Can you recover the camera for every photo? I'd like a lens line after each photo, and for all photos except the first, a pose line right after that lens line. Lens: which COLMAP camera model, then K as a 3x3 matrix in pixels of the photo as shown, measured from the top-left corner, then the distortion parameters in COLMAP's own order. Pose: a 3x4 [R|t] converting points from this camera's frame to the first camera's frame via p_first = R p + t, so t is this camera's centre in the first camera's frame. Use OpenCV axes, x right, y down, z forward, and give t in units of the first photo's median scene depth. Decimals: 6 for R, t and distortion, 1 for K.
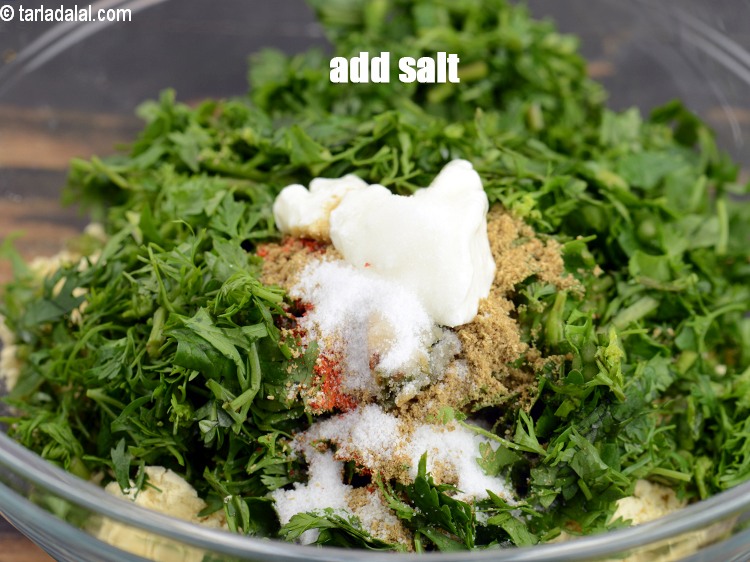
lens RADIAL K [[2278.3, 0, 381.3], [0, 2278.3, 229.9], [0, 0, 1]] dist [-0.967352, 0.000000]
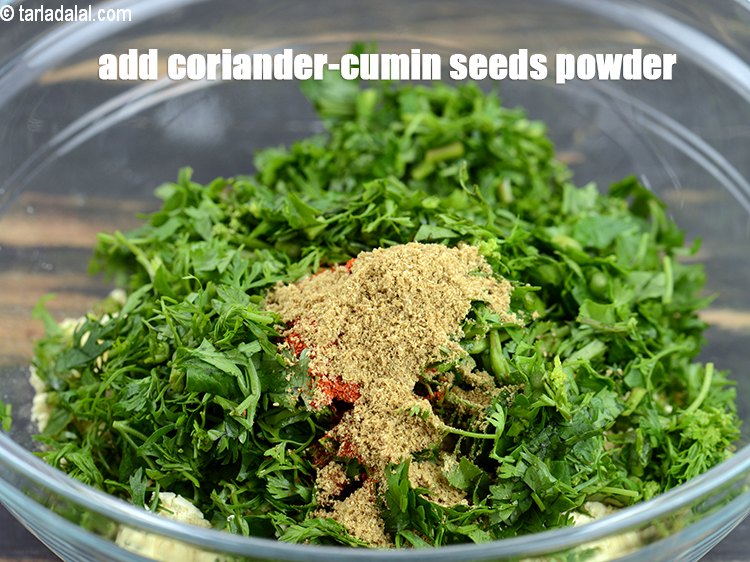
lens RADIAL K [[2246.9, 0, 371.2], [0, 2246.9, 277.0], [0, 0, 1]] dist [-0.012603, 0.000000]
pose [[0.999663, -0.011944, -0.023060, 0.029156], [0.011233, 0.999464, -0.030740, 0.030806], [0.023414, 0.030471, 0.999261, -0.151486]]
